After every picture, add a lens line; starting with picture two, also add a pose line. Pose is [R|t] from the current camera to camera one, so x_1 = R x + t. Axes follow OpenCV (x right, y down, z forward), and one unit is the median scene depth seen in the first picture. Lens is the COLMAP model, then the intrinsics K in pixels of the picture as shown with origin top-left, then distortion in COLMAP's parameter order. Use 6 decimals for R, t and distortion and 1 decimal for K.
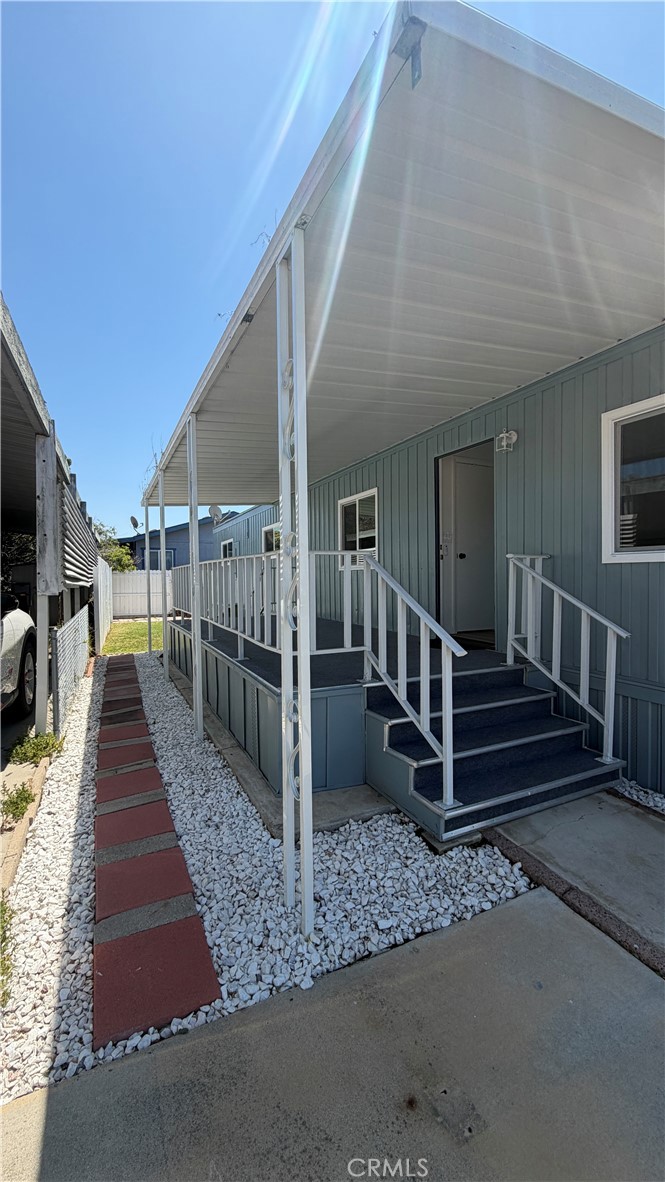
lens RADIAL K [[470.1, 0, 332.5], [0, 470.1, 591.0], [0, 0, 1]] dist [0.000156, -0.000382]
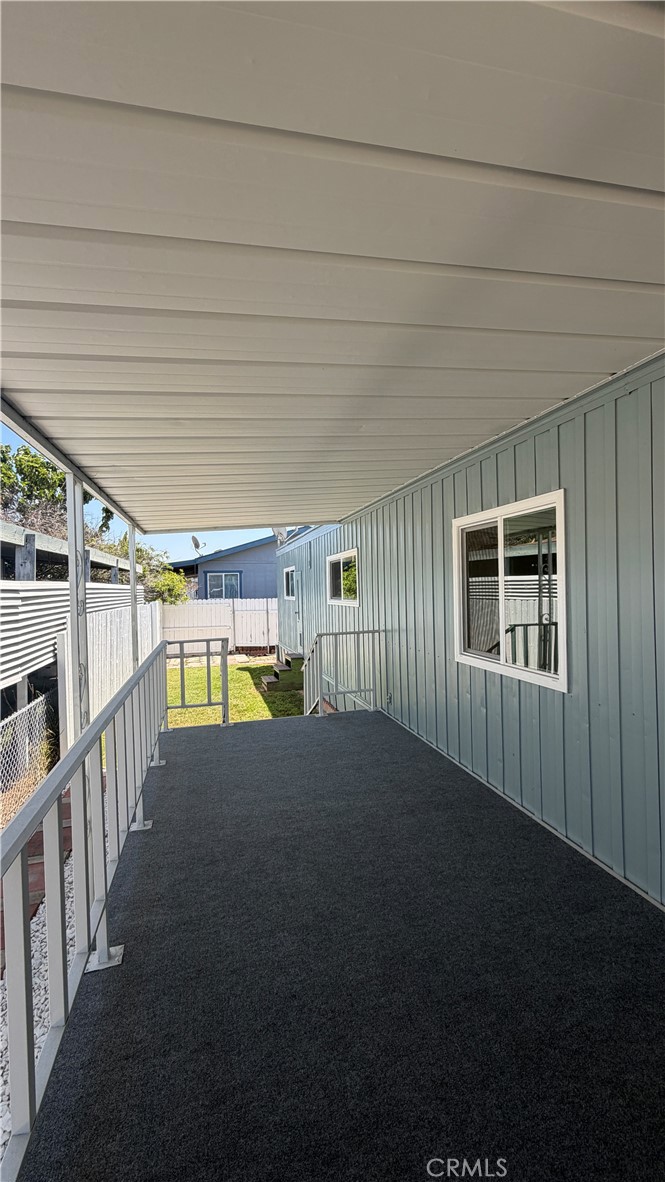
lens RADIAL K [[470.1, 0, 332.5], [0, 470.1, 591.0], [0, 0, 1]] dist [0.000156, -0.000382]
pose [[0.981695, -0.008594, -0.190266, -0.017475], [0.006375, 0.999904, -0.012272, -0.107872], [0.190353, 0.010834, 0.981656, 0.476944]]
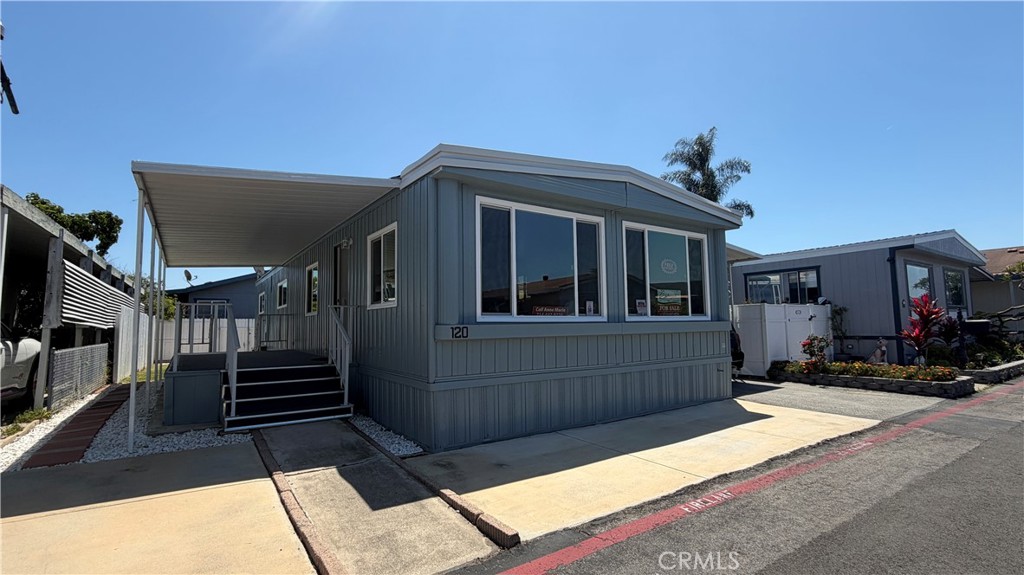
lens RADIAL K [[468.4, 0, 514.1], [0, 468.4, 291.7], [0, 0, 1]] dist [0.001791, 0.000290]
pose [[0.987883, 0.006989, 0.155045, 0.409920], [0.009395, 0.994461, -0.104686, 0.036458], [-0.154918, 0.104874, 0.982345, -0.491640]]
